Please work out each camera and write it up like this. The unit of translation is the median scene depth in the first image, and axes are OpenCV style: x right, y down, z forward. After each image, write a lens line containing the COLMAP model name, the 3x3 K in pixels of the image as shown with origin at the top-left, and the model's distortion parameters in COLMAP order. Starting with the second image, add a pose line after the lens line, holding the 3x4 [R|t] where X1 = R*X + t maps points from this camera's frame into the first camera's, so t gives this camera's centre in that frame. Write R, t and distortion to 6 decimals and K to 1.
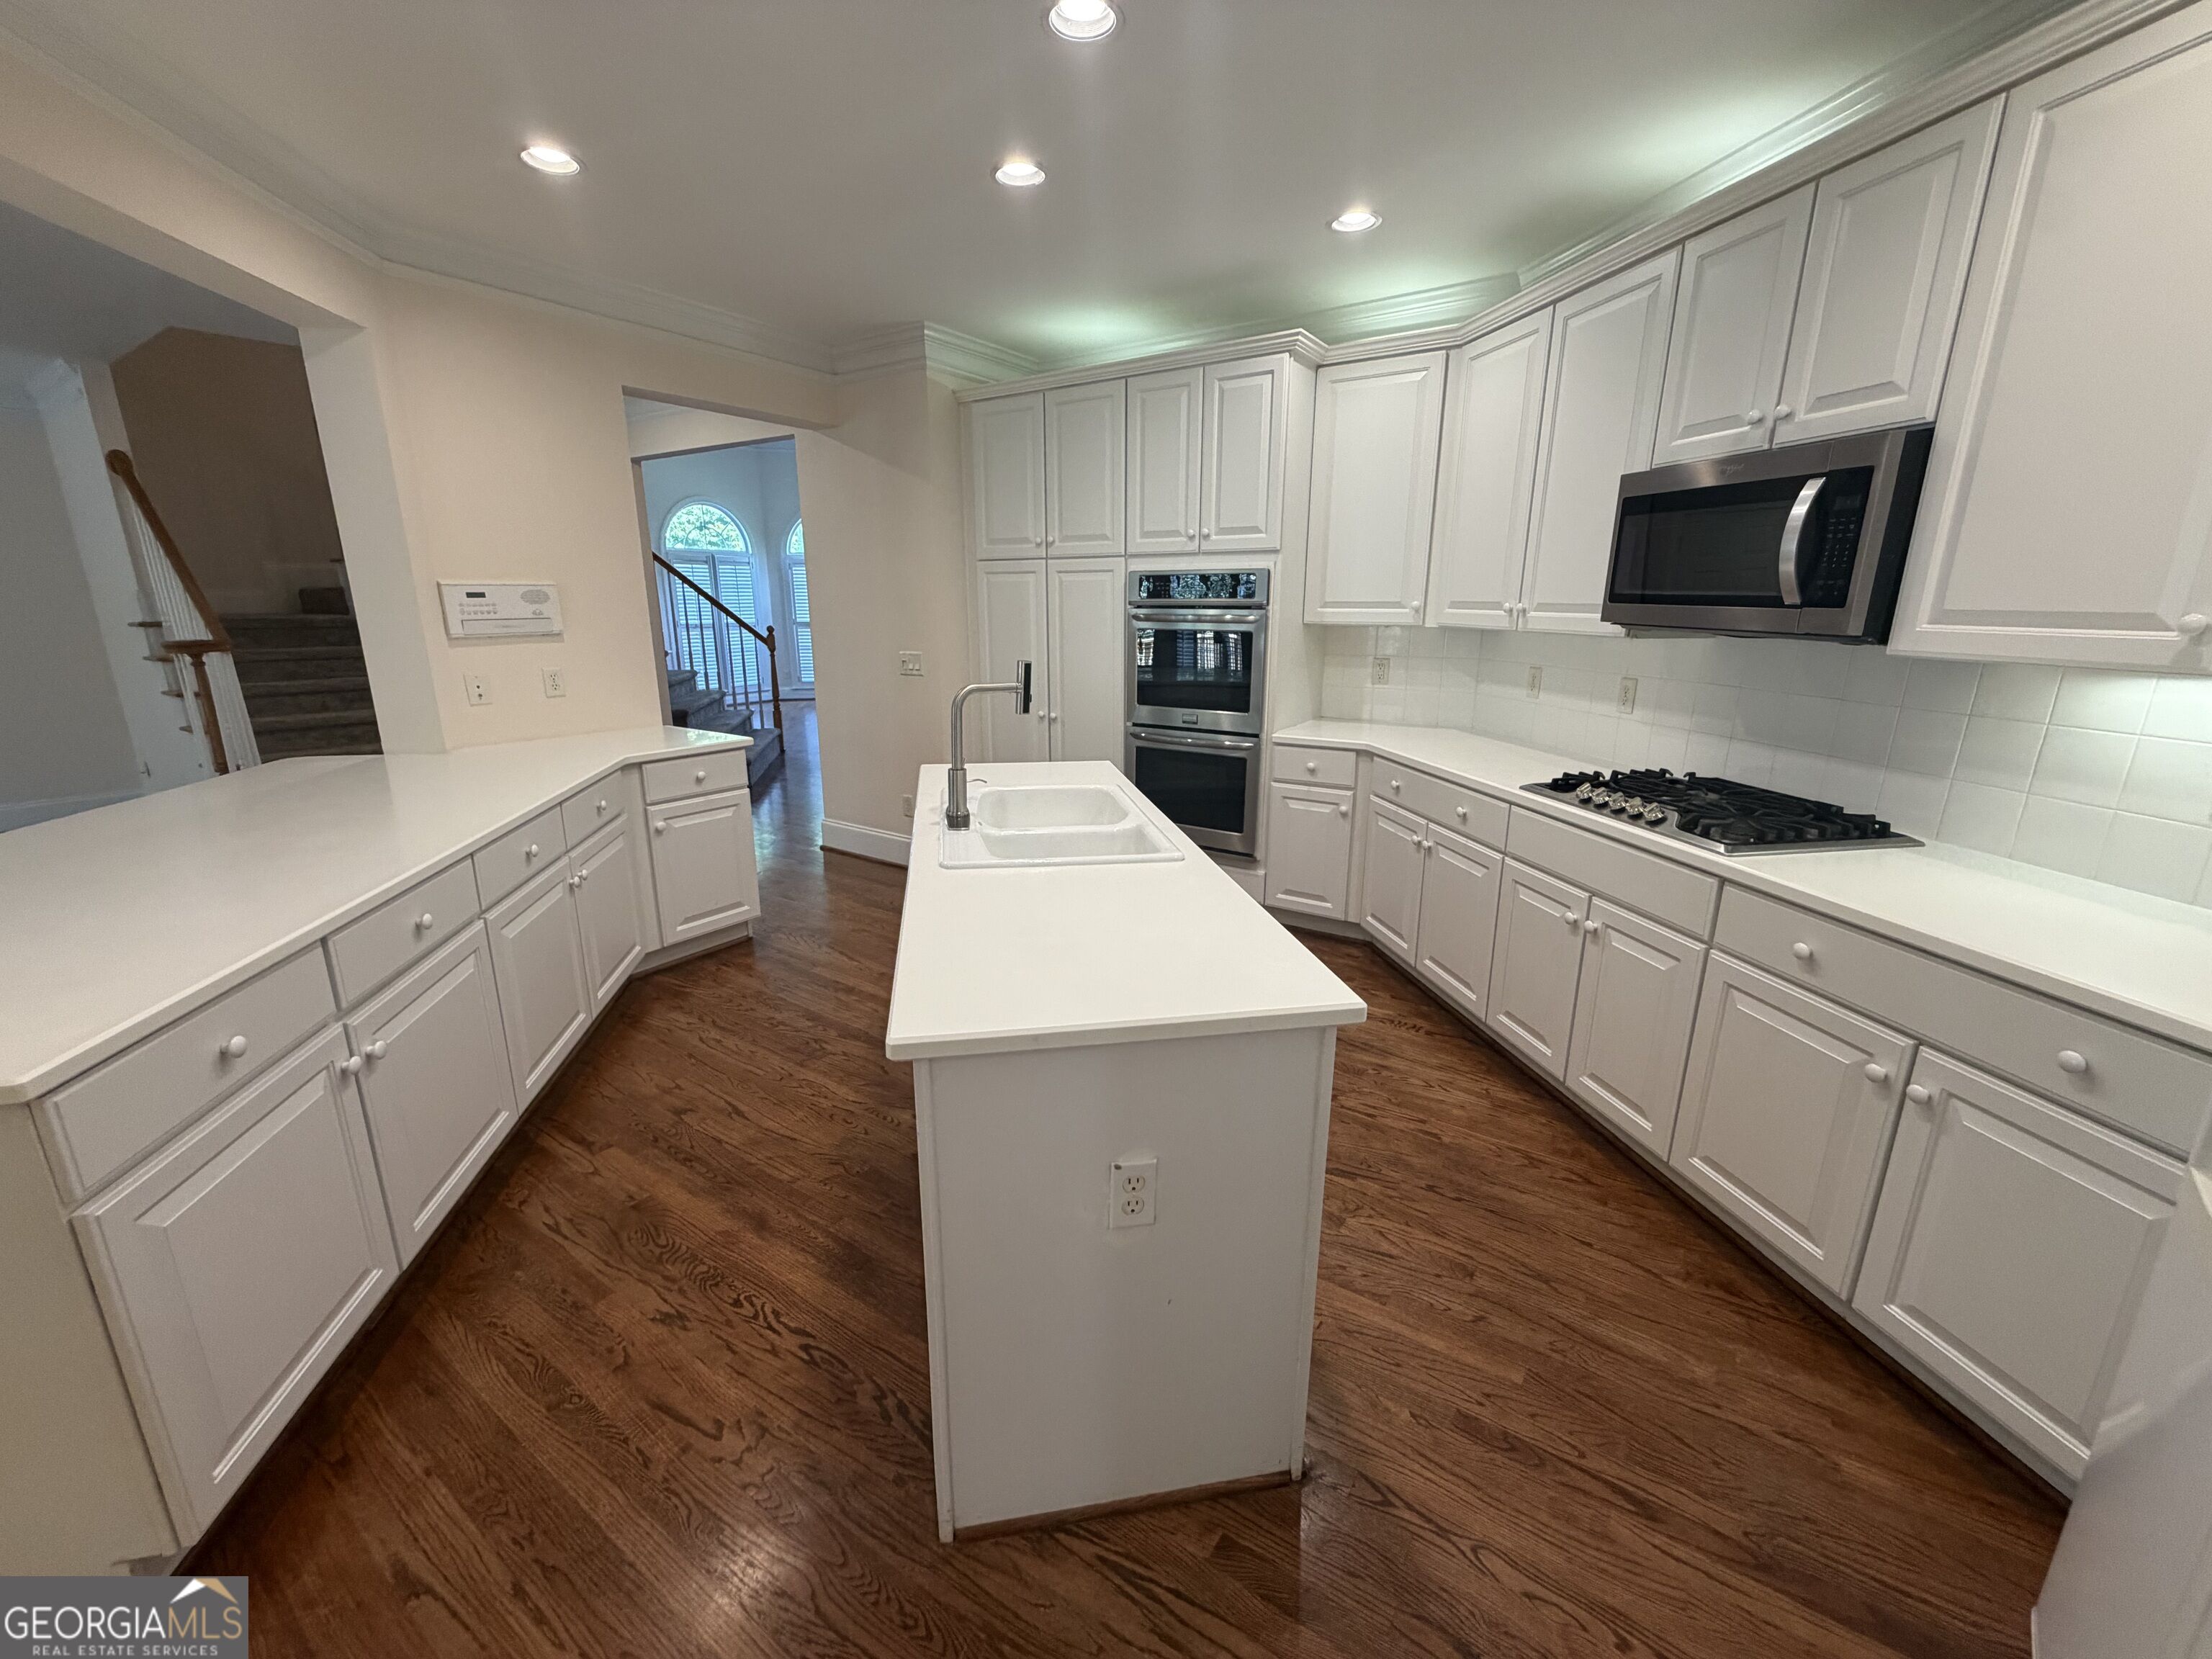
lens RADIAL K [[880.4, 0, 1100.7], [0, 880.4, 827.3], [0, 0, 1]] dist [0.000206, 0.000168]
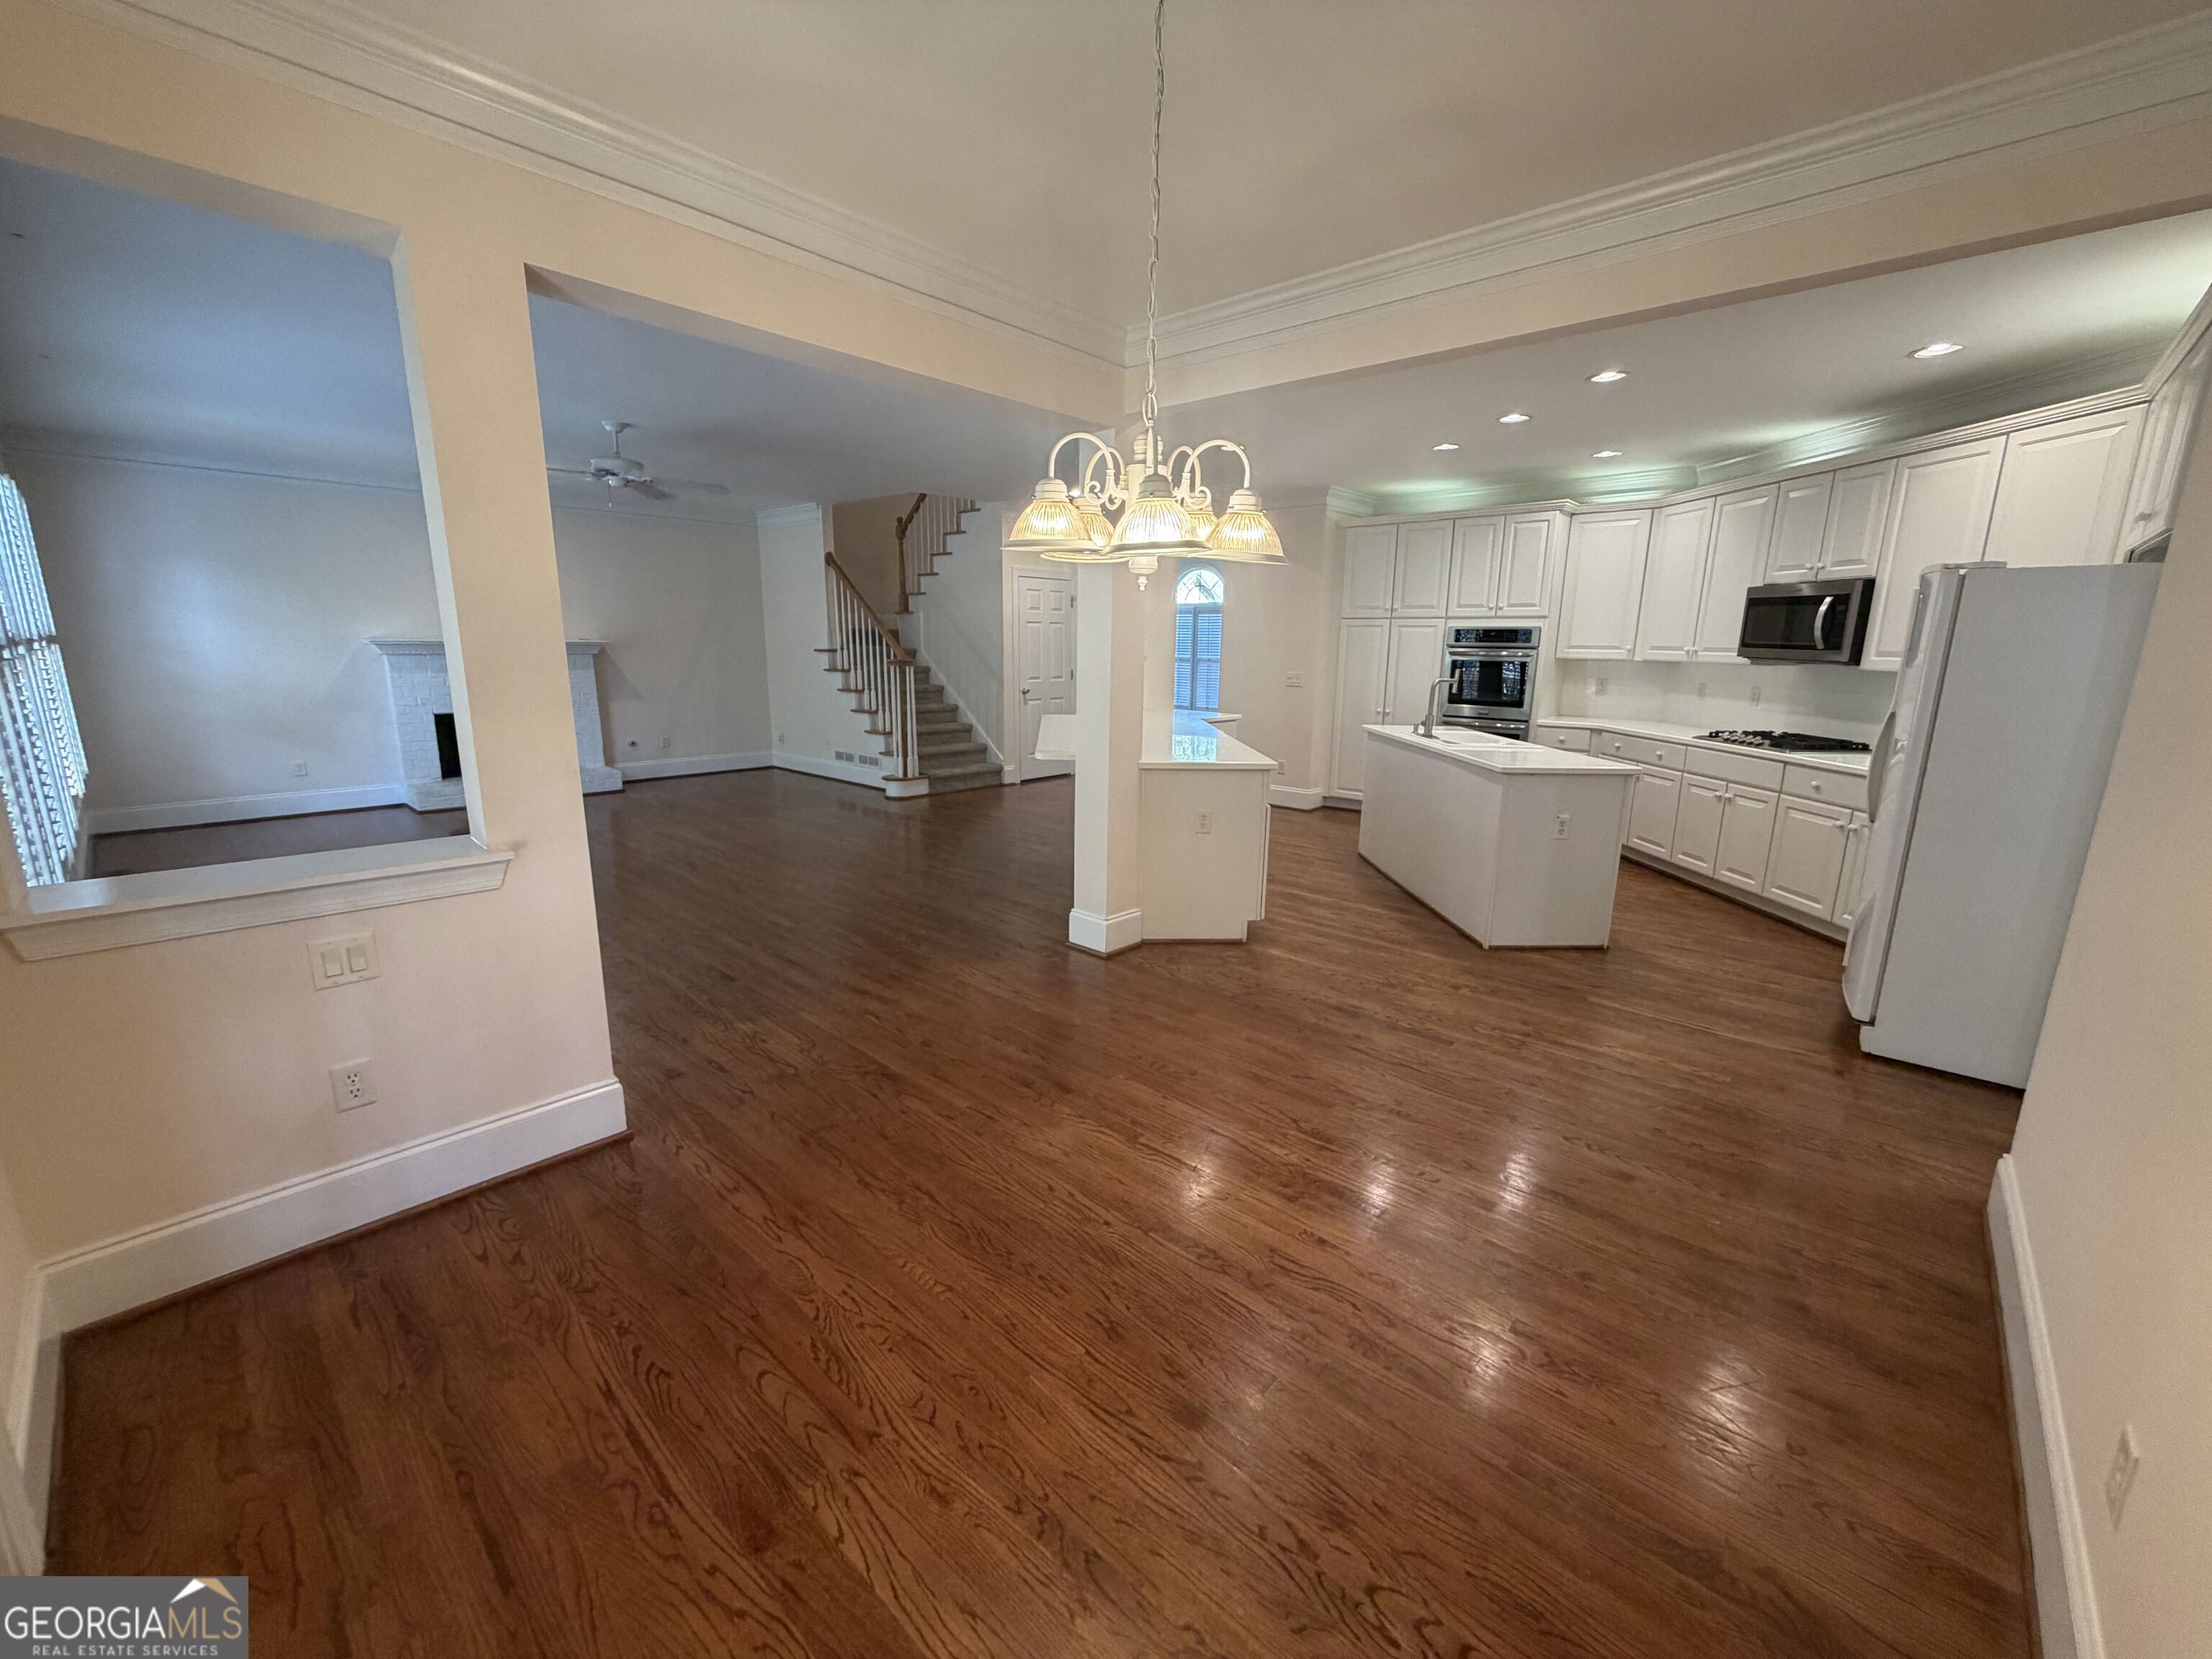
lens RADIAL K [[885.4, 0, 1094.2], [0, 885.4, 827.3], [0, 0, 1]] dist [0.000248, -0.000083]
pose [[0.988990, 0.040706, -0.142270, -0.556300], [-0.047083, 0.998018, -0.041750, 0.295243], [0.140289, 0.047989, 0.988947, -1.135665]]
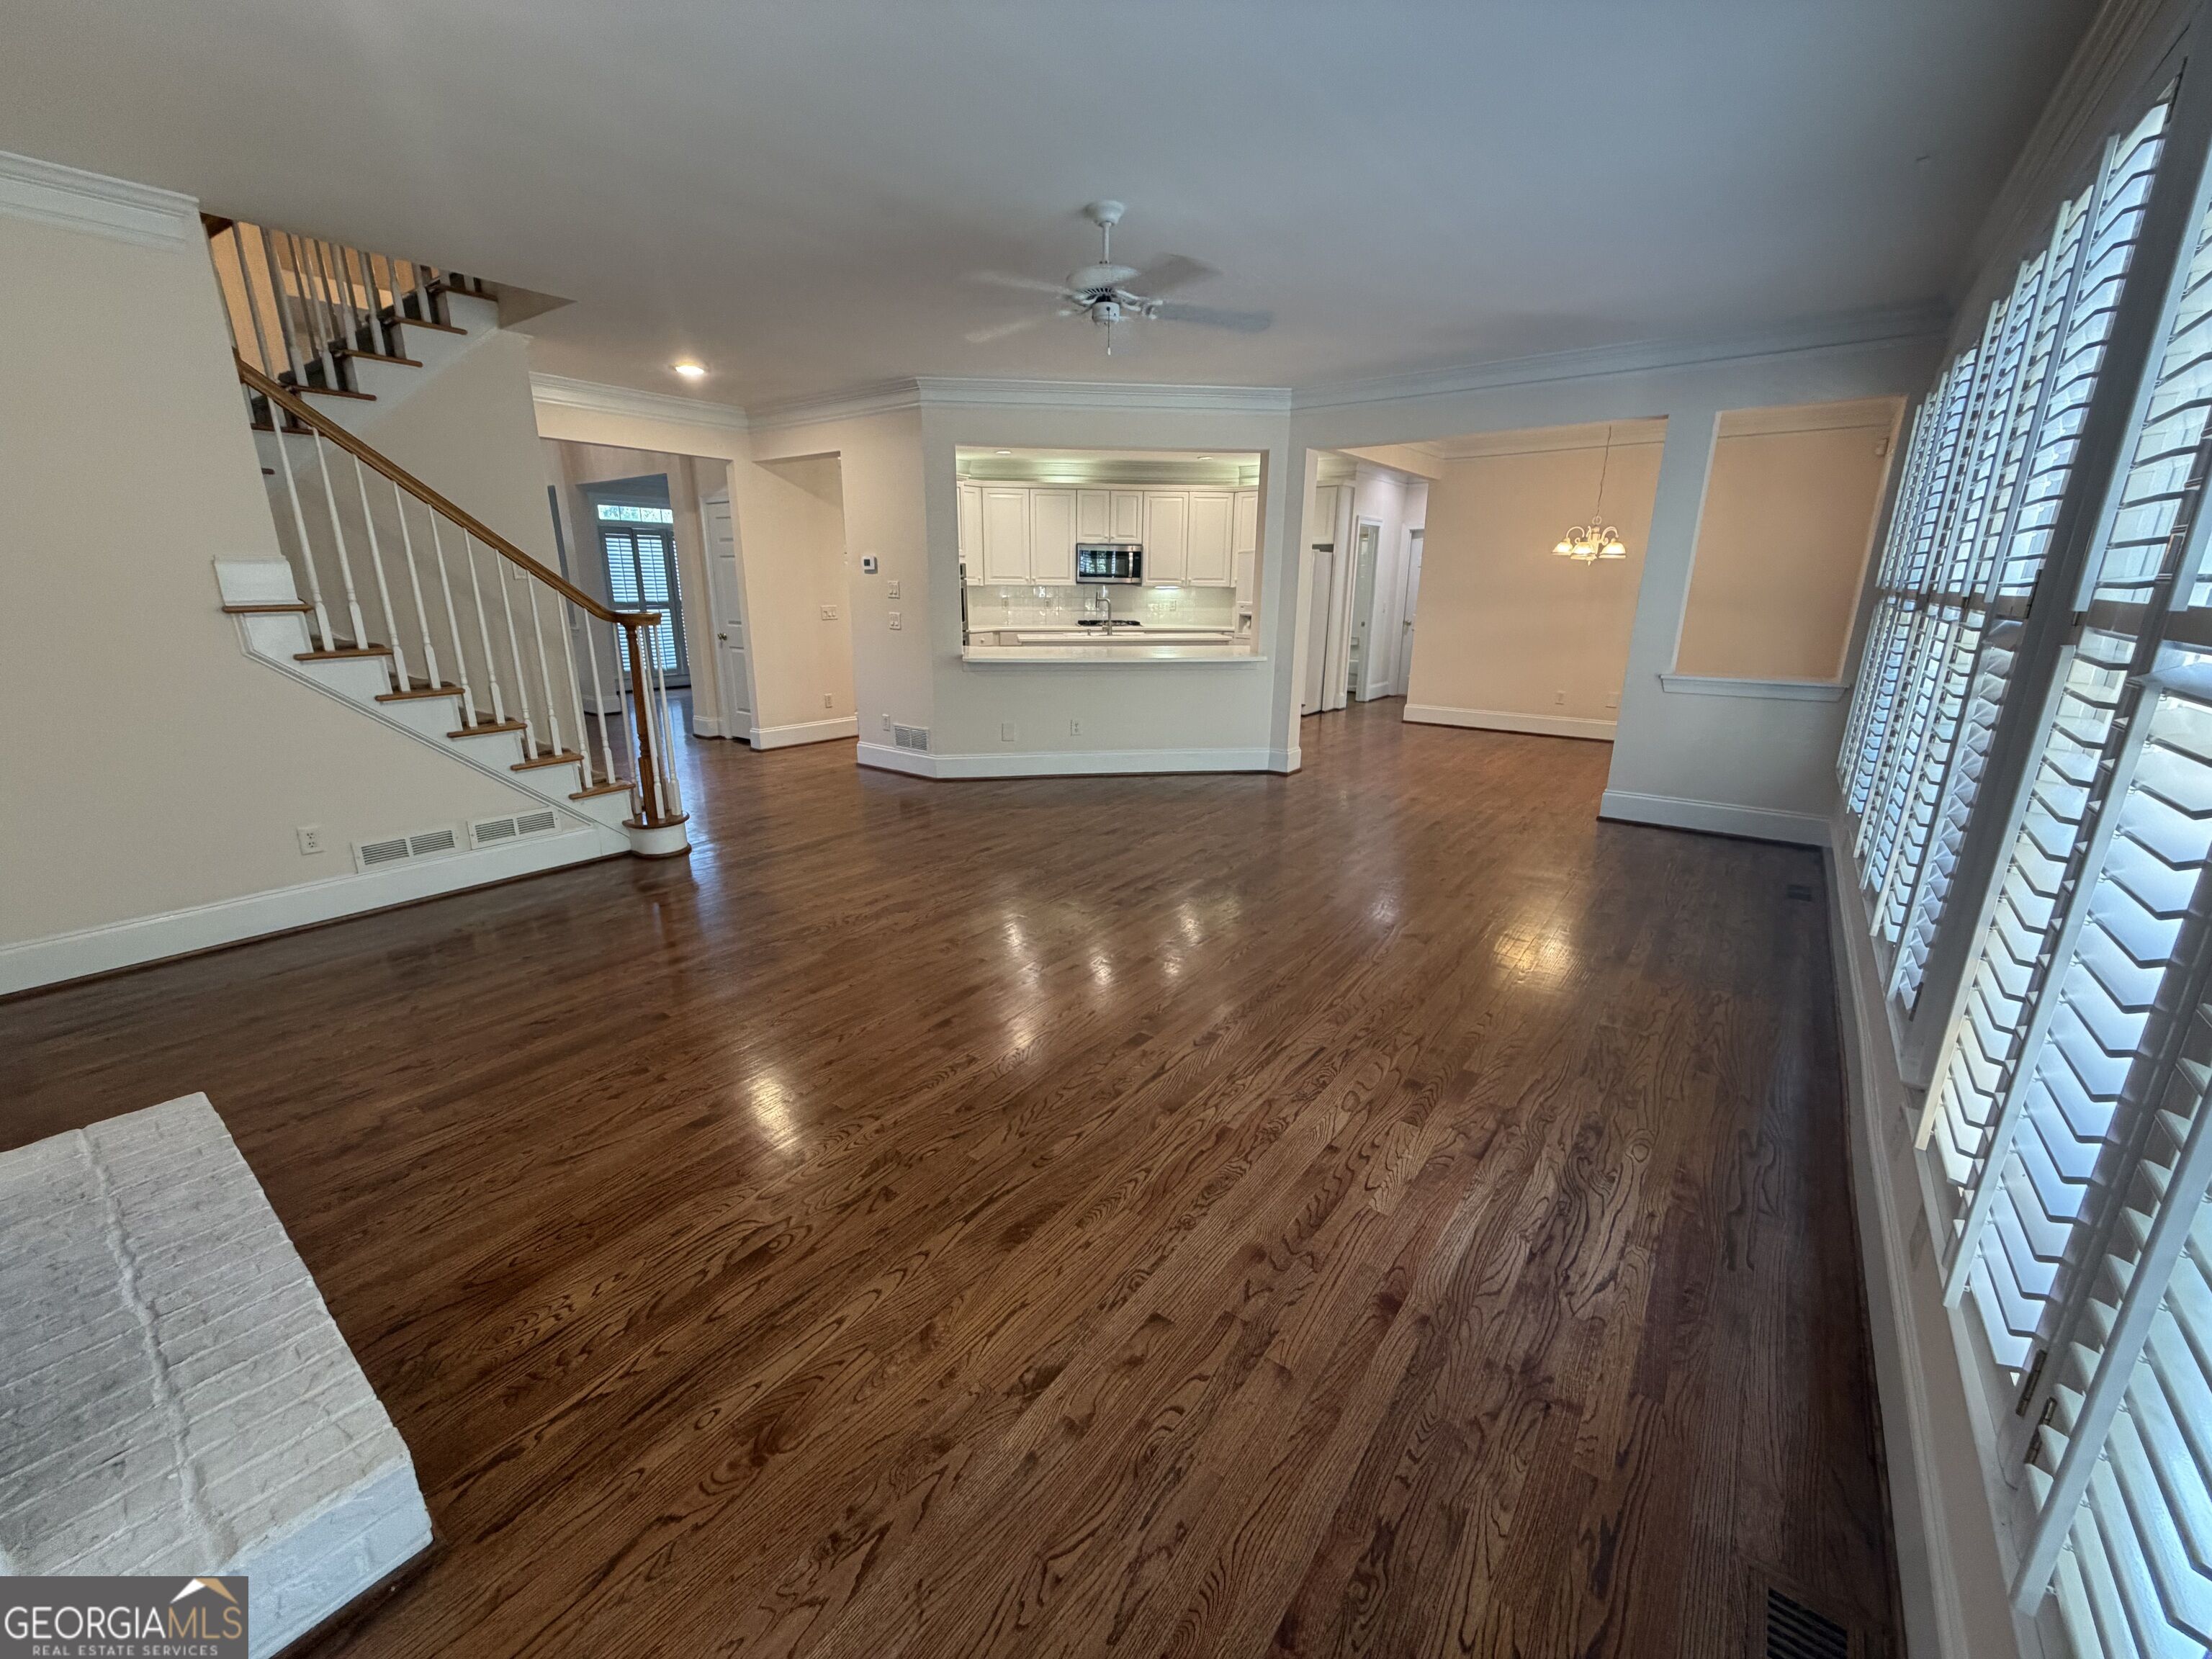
lens RADIAL K [[880.4, 0, 1100.7], [0, 880.4, 827.3], [0, 0, 1]] dist [0.000206, 0.000168]
pose [[0.055926, -0.272812, 0.960441, -3.174516], [0.245589, 0.936150, 0.251612, -0.159313], [-0.967759, 0.221802, 0.119354, 0.625692]]
